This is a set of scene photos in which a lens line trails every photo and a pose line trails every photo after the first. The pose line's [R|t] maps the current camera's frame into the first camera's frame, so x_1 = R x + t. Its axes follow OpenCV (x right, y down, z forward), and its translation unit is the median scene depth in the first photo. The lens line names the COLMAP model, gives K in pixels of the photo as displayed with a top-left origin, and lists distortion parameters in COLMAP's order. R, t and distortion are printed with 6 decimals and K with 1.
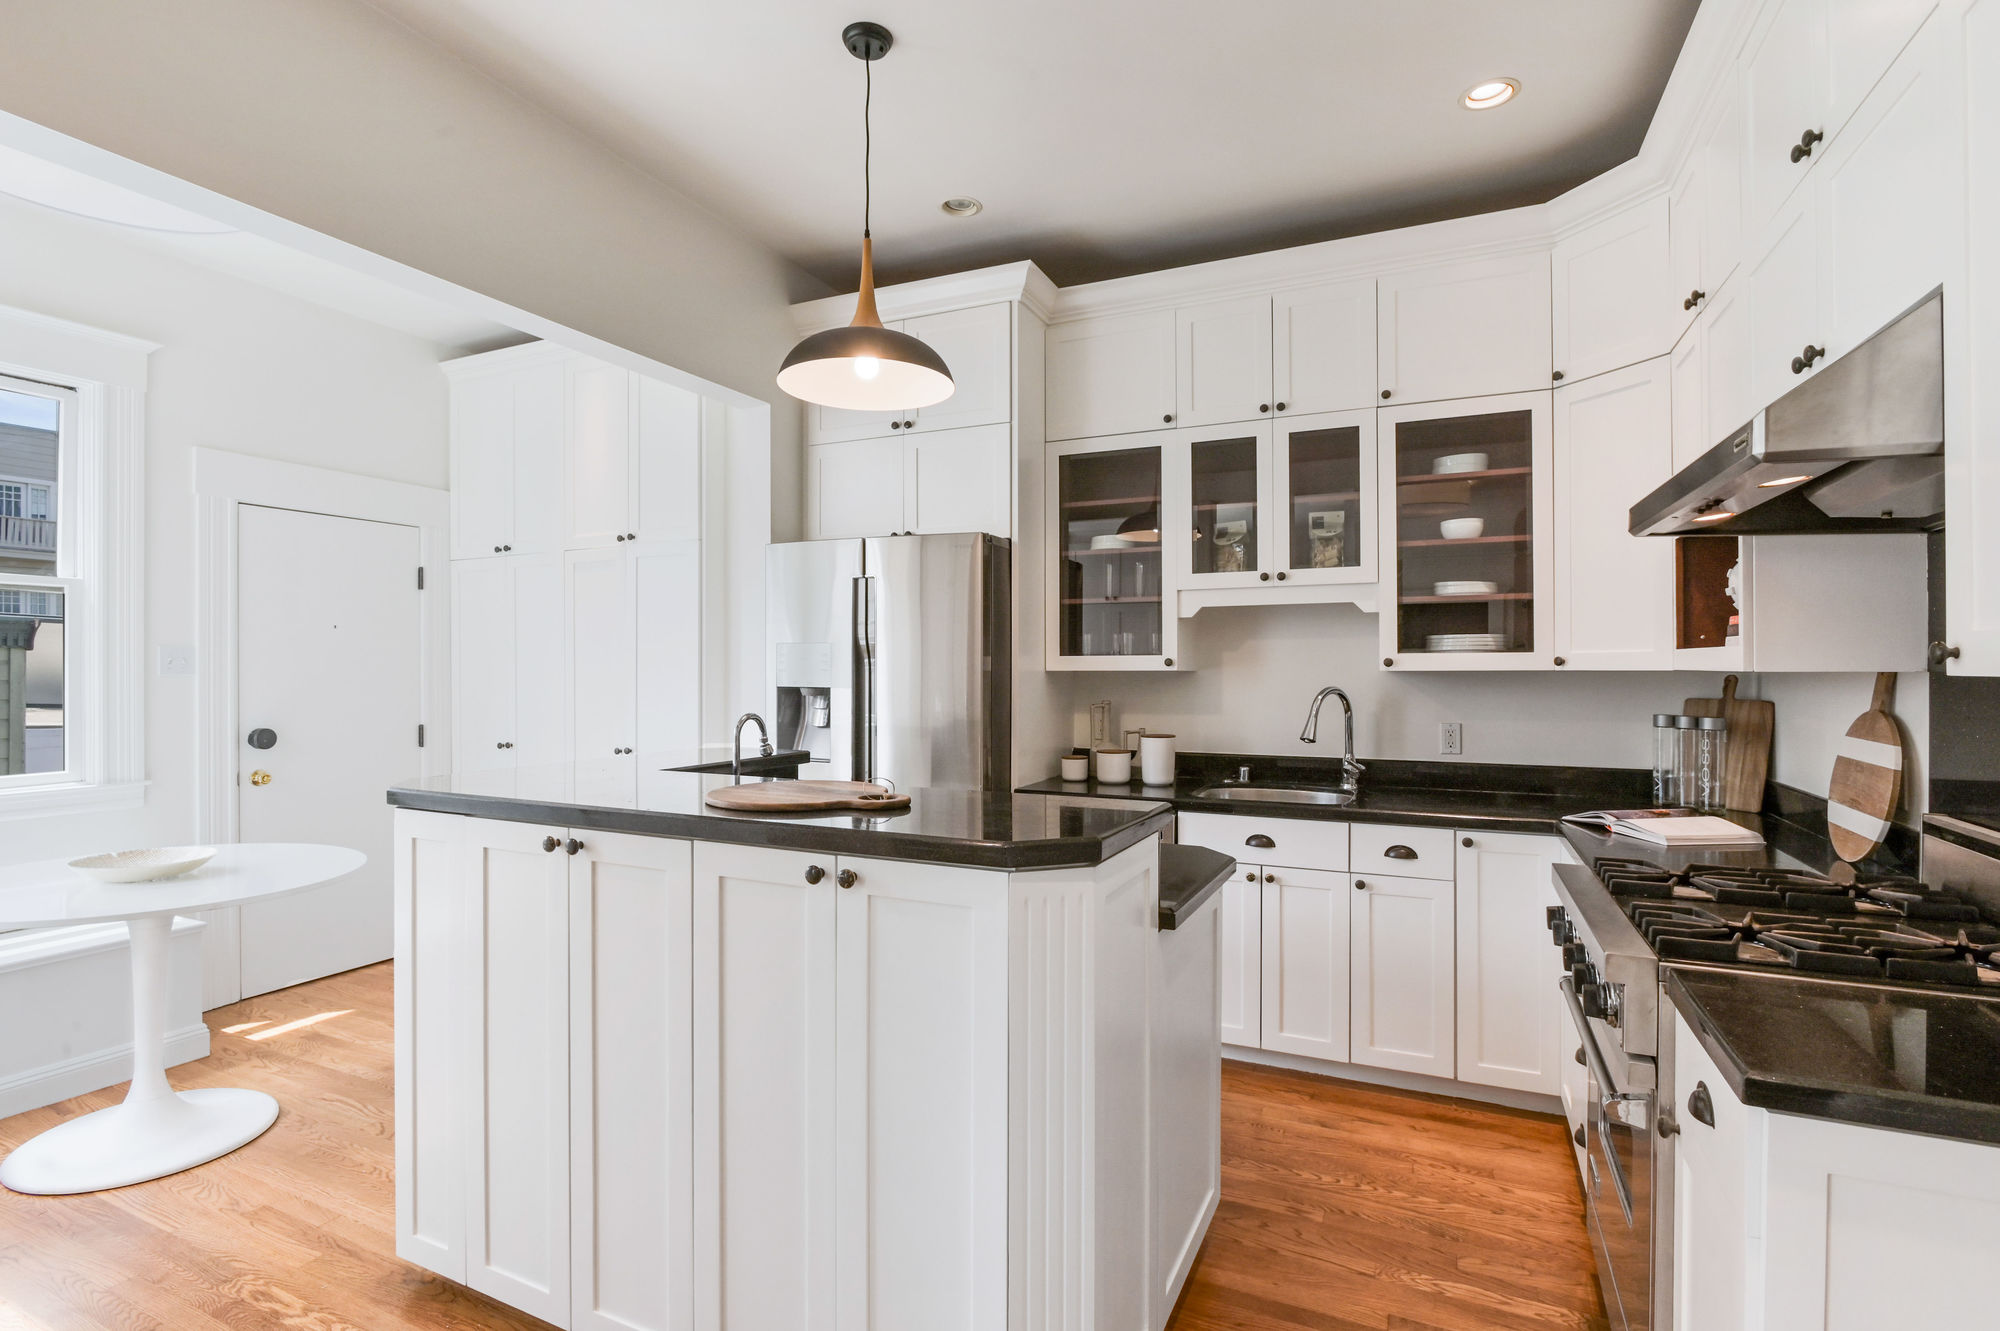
lens RADIAL K [[962.9, 0, 1000.6], [0, 962.9, 667.1], [0, 0, 1]] dist [-0.005206, -0.000540]
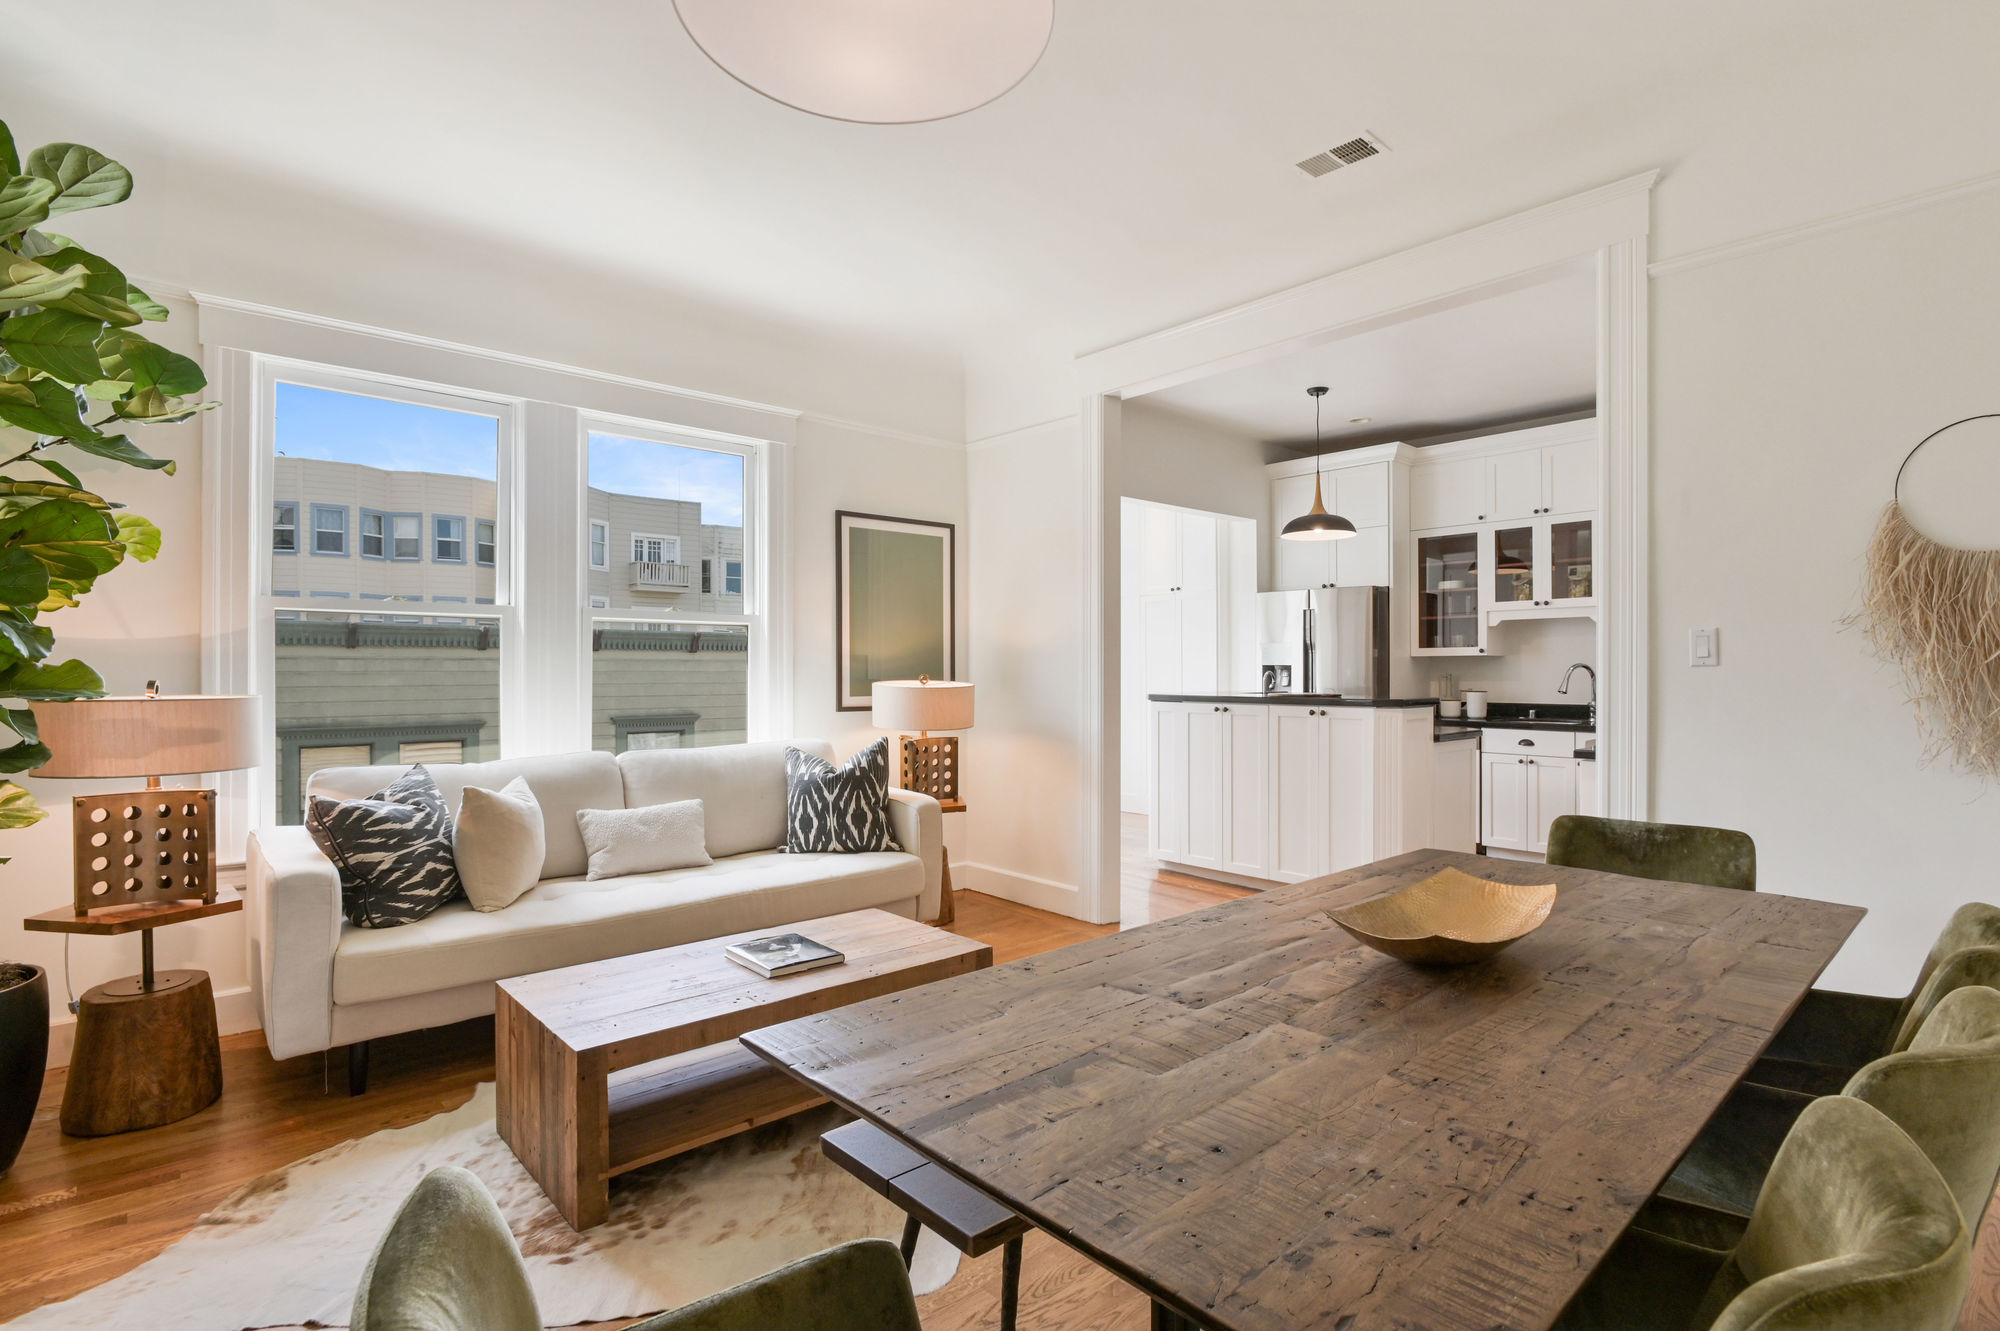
lens RADIAL K [[962.9, 0, 1002.3], [0, 962.9, 673.1], [0, 0, 1]] dist [-0.005206, -0.000540]
pose [[0.919570, -0.003027, -0.392915, 0.054227], [0.004182, 0.999989, 0.002085, 0.029871], [0.392904, -0.003560, 0.919573, -1.043269]]
